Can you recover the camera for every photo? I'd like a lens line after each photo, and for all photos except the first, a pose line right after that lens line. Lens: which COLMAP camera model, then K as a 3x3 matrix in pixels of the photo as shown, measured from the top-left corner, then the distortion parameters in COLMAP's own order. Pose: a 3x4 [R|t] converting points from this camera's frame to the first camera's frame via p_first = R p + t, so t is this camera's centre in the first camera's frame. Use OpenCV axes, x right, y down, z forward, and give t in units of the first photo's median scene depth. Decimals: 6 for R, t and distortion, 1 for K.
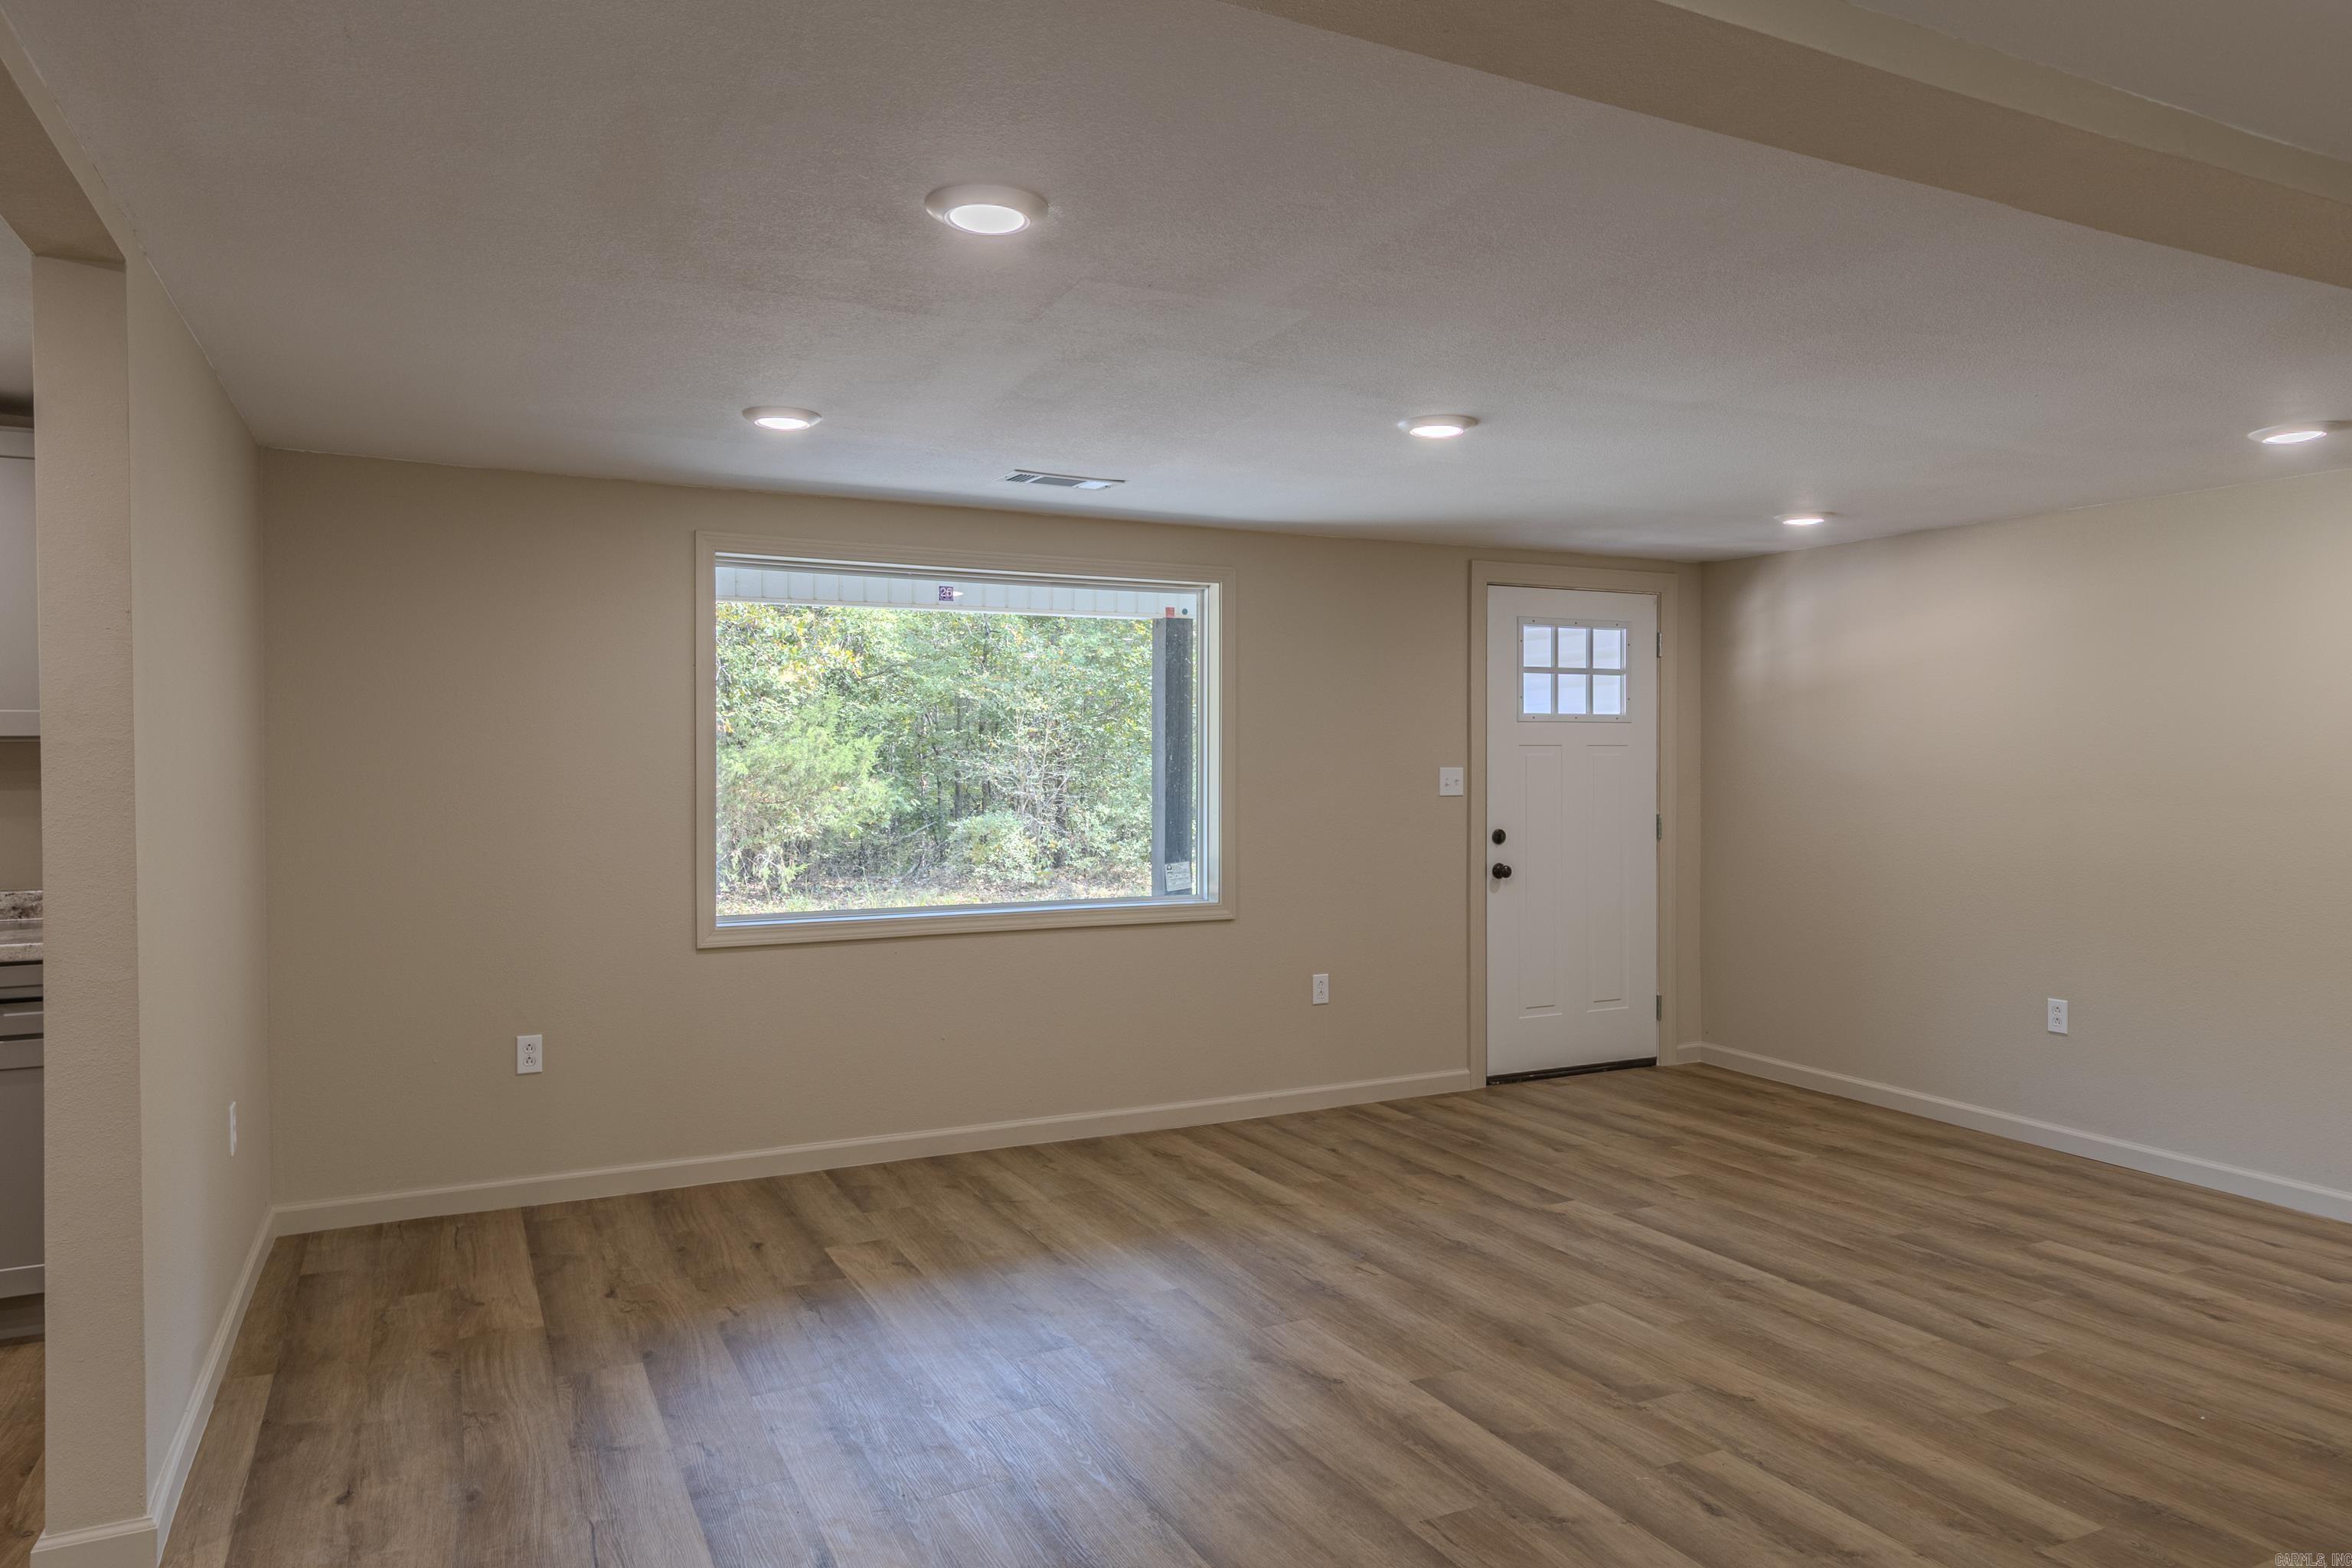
lens RADIAL K [[1480.0, 0, 1192.3], [0, 1480.0, 779.5], [0, 0, 1]] dist [0.002702, -0.003351]
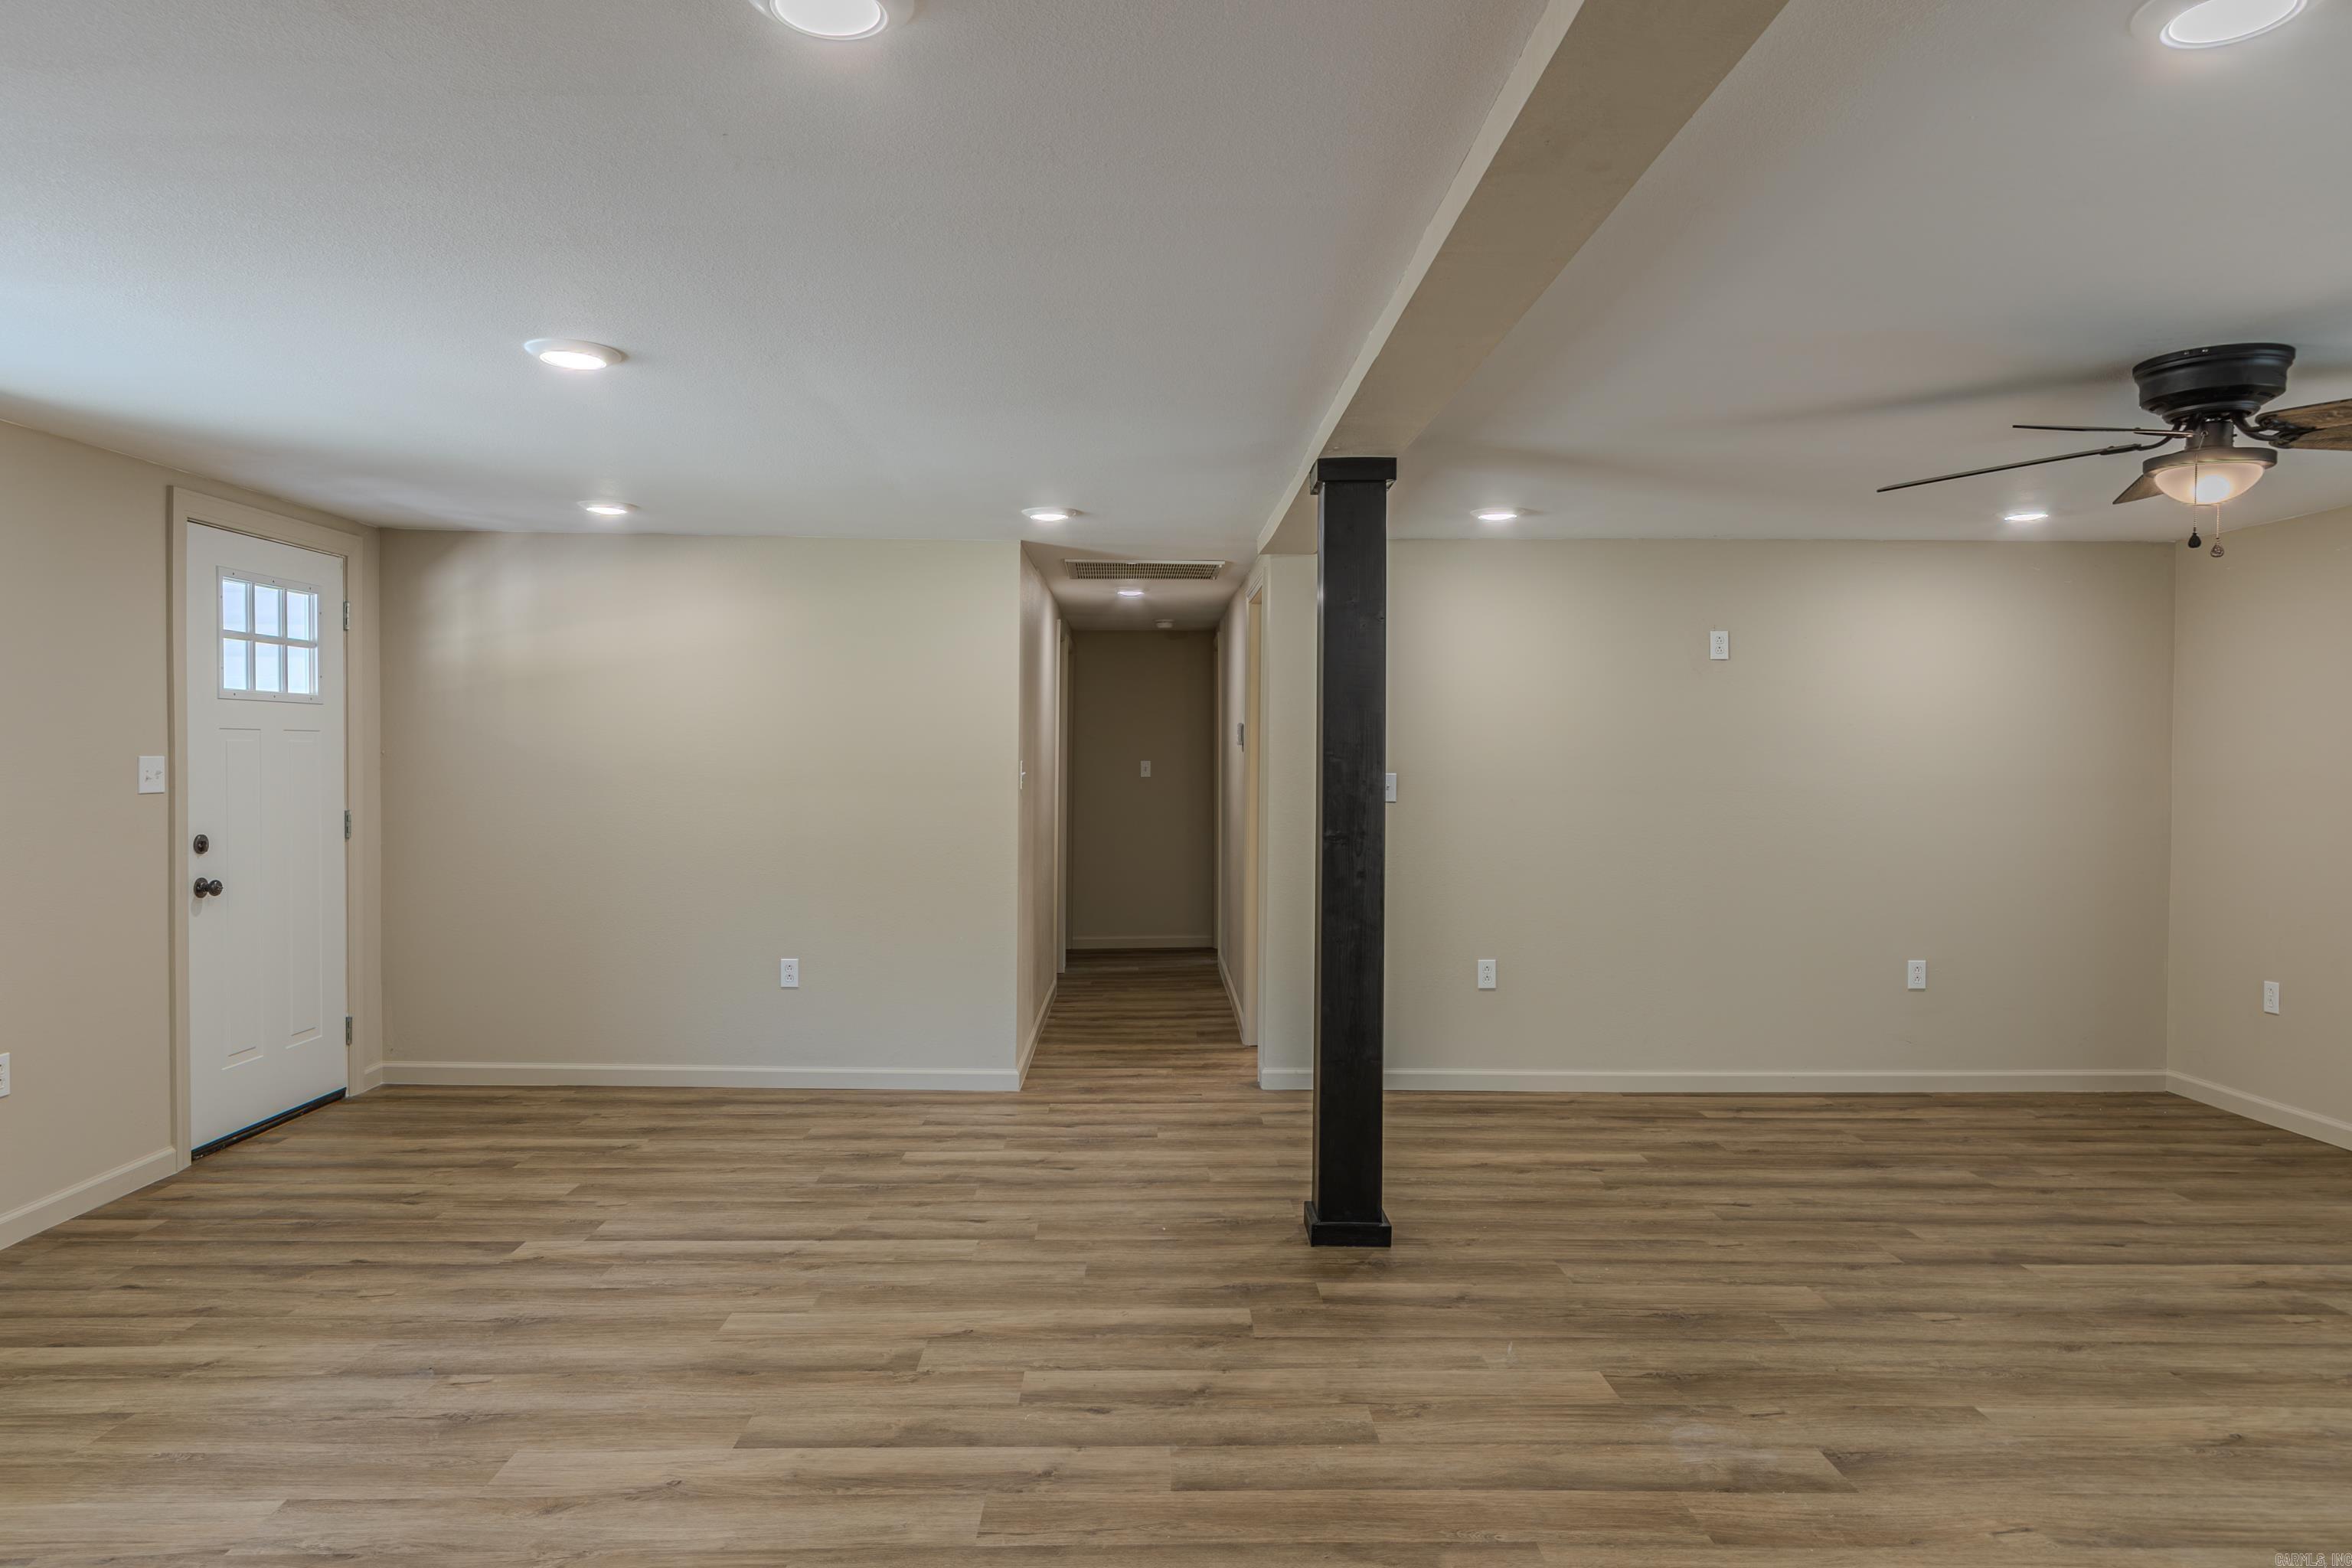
lens RADIAL K [[1469.3, 0, 1176.0], [0, 1469.3, 784.0], [0, 0, 1]] dist [0.000063, -0.001550]
pose [[0.430439, -0.012533, 0.902533, -0.383768], [0.001310, 0.999911, 0.013260, -0.003983], [-0.902619, -0.004525, 0.430417, 0.273309]]
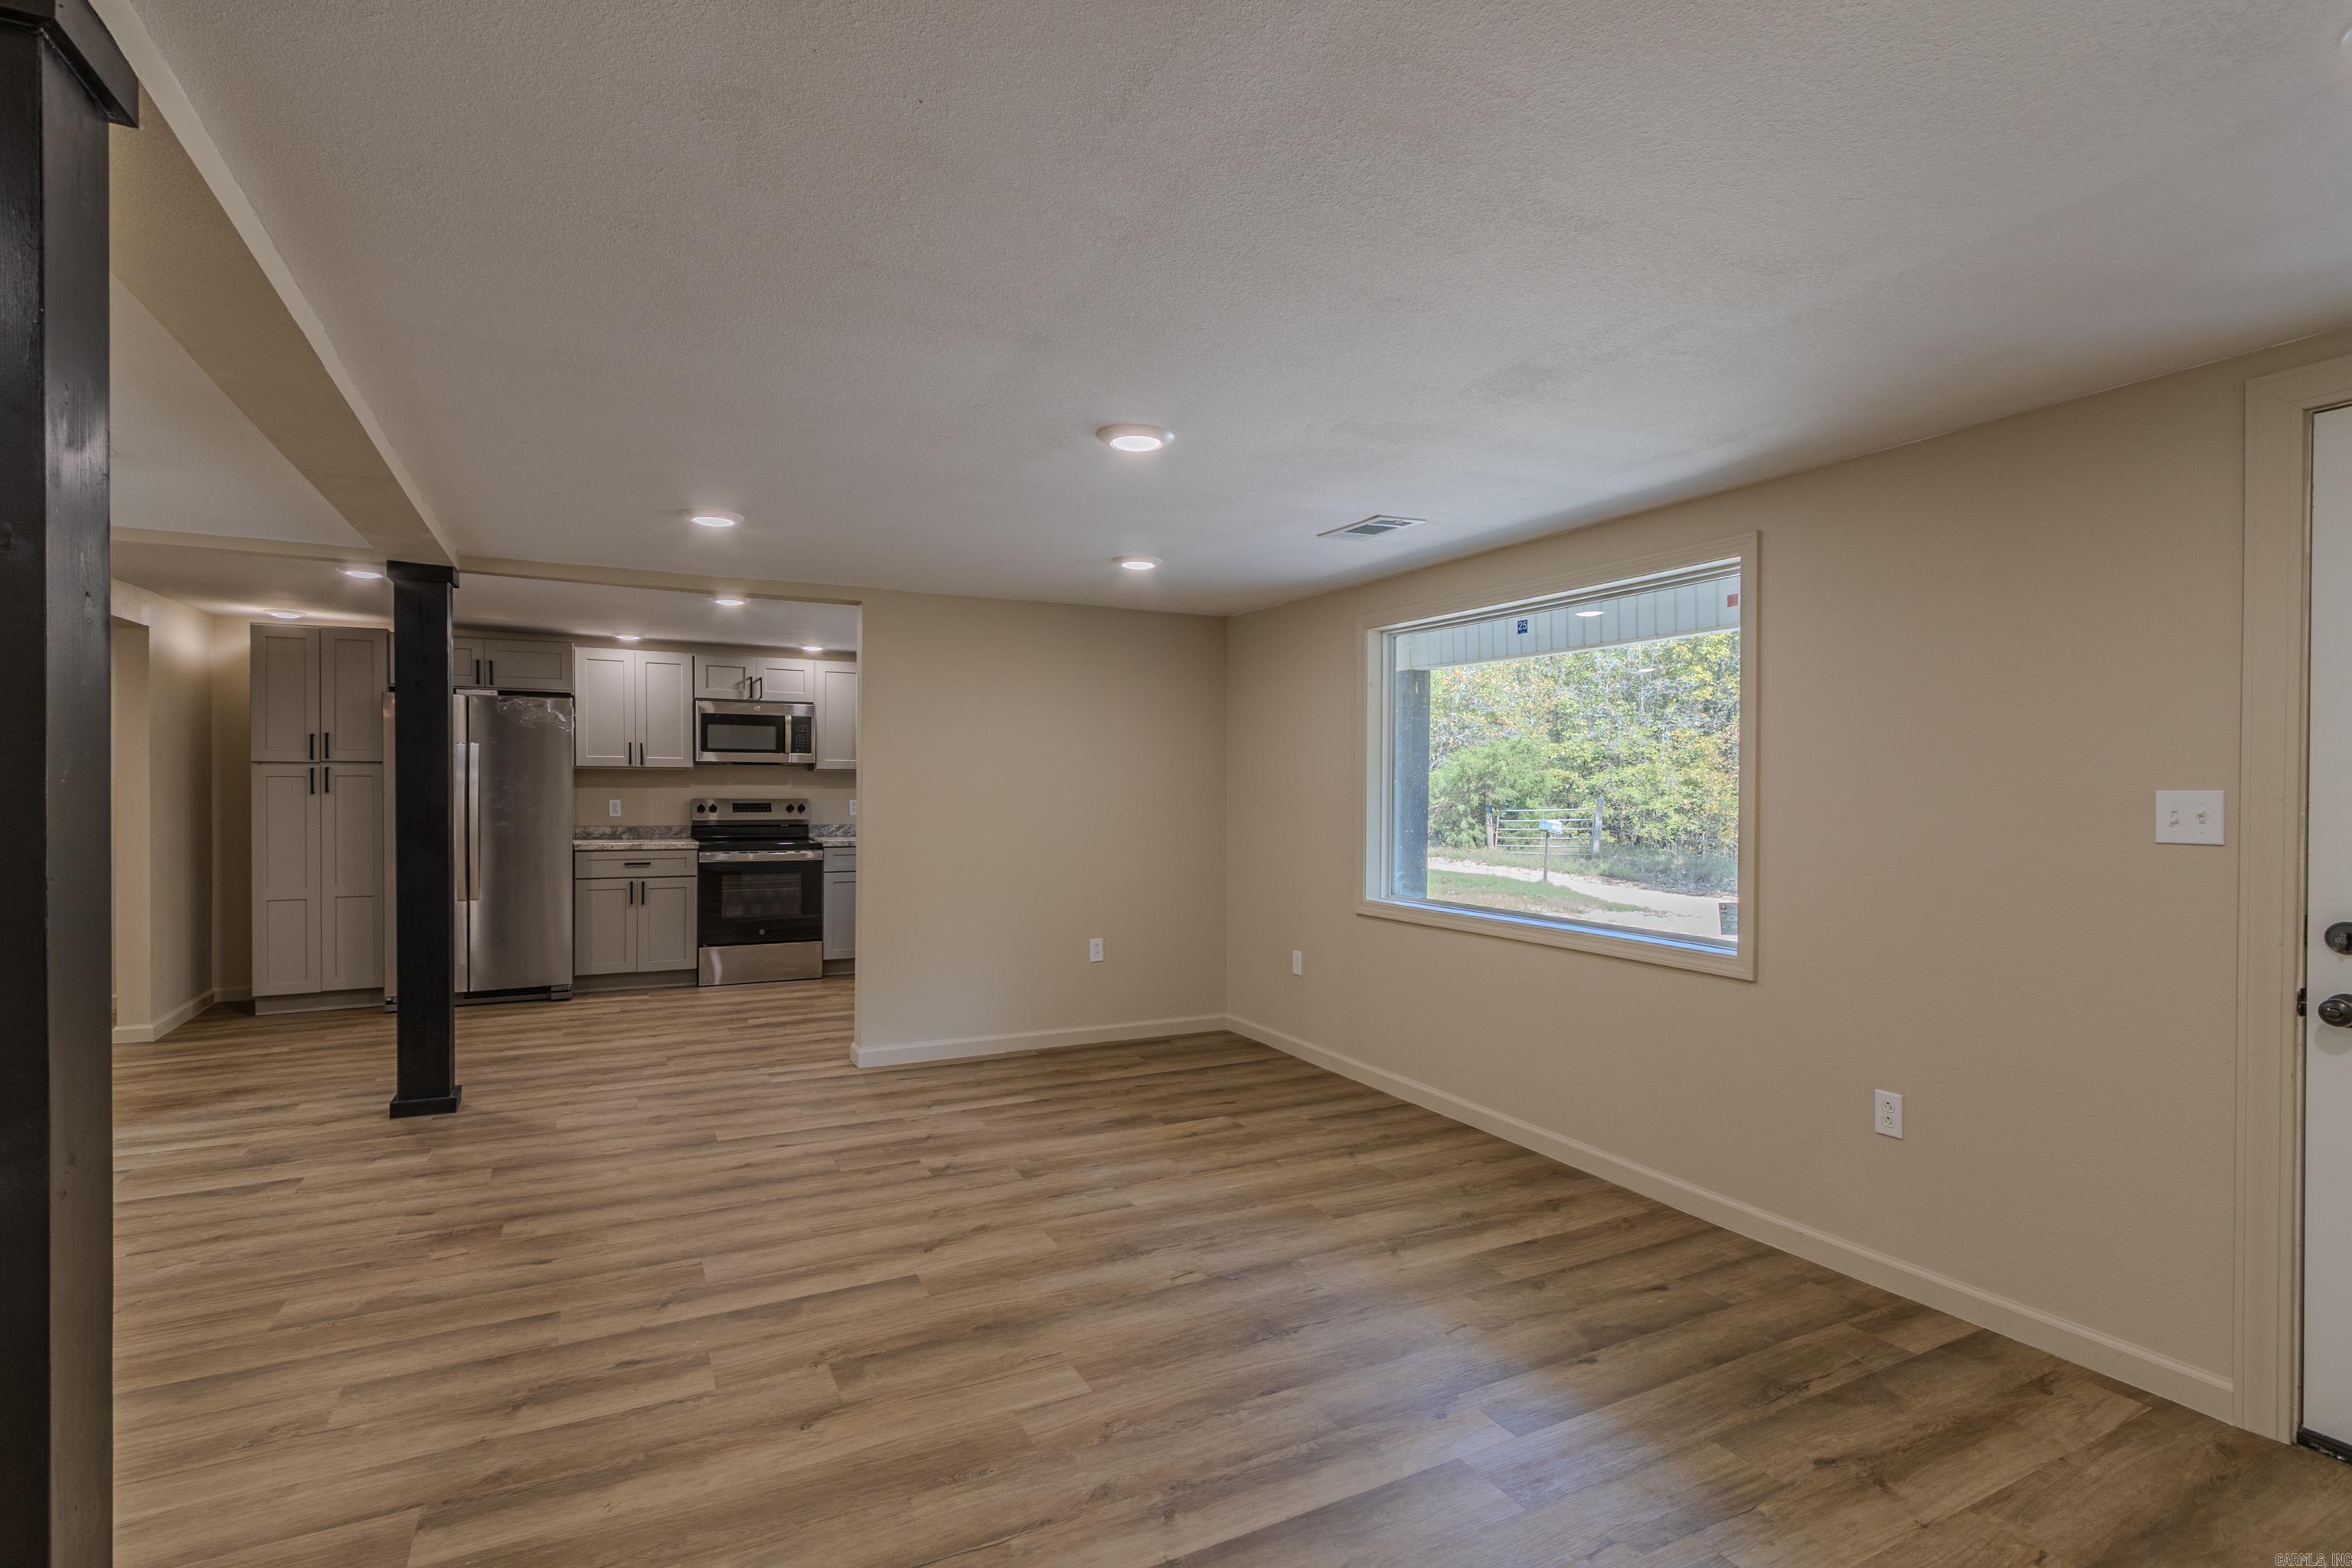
lens RADIAL K [[1129.8, 0, 1175.8], [0, 1129.8, 796.8], [0, 0, 1]] dist [0.010057, -0.000428]
pose [[0.007945, 0.011656, -0.999901, 0.792574], [-0.013344, 0.999844, 0.011550, -0.007839], [0.999879, 0.013251, 0.008099, 0.869321]]
